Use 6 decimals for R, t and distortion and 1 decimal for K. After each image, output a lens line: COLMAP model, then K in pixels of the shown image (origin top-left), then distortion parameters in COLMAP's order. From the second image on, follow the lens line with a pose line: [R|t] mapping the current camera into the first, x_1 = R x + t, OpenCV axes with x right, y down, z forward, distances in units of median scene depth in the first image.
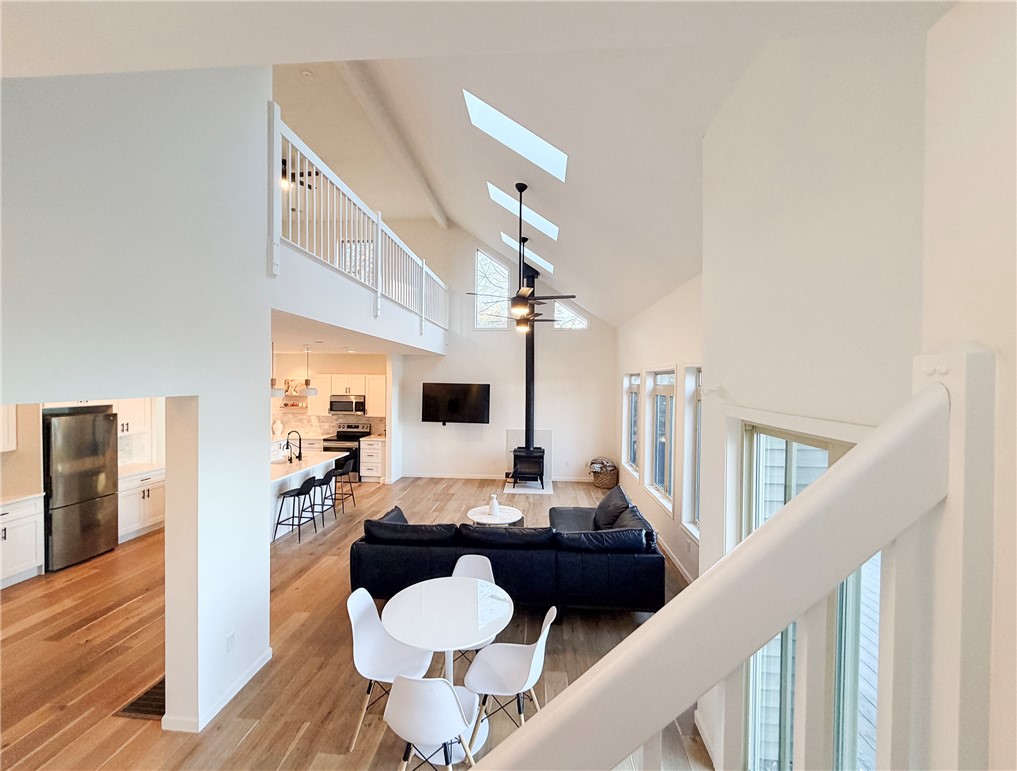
lens RADIAL K [[421.8, 0, 508.5], [0, 421.8, 385.5], [0, 0, 1]] dist [0.000468, 0.000255]
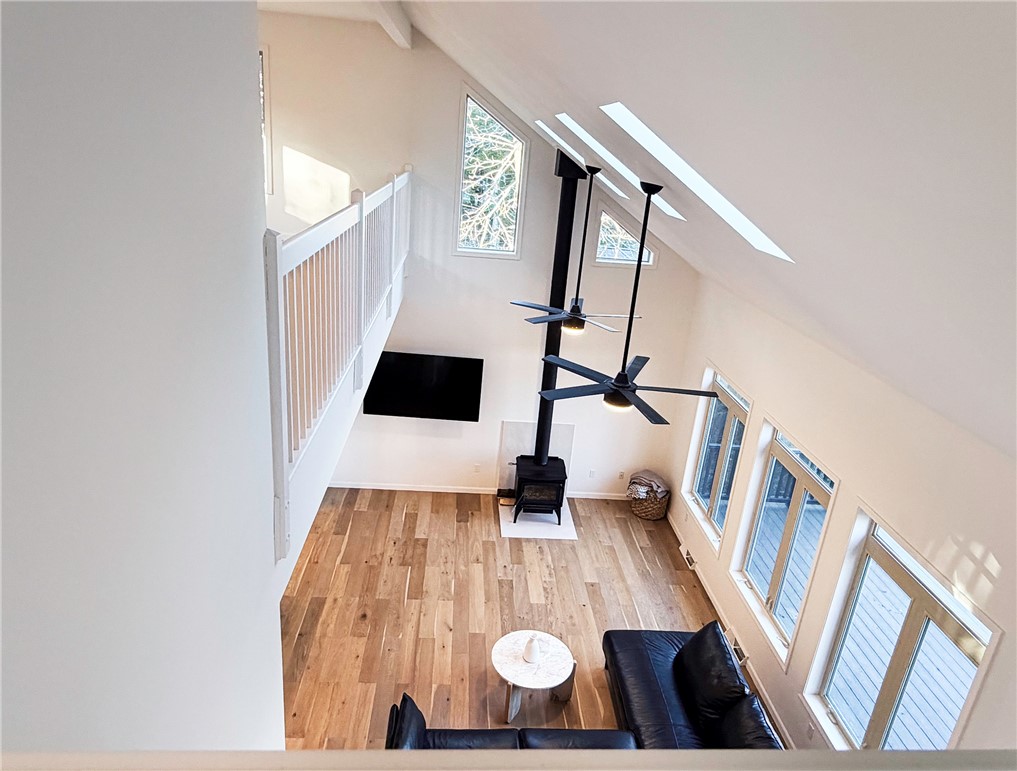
lens RADIAL K [[690.9, 0, 508.5], [0, 690.9, 385.5], [0, 0, 1]] dist [-0.001253, -0.000042]
pose [[0.988180, 0.021665, 0.151757, -0.156404], [-0.072038, 0.939473, 0.334964, -0.297279], [-0.135315, -0.341937, 0.929929, 0.087425]]
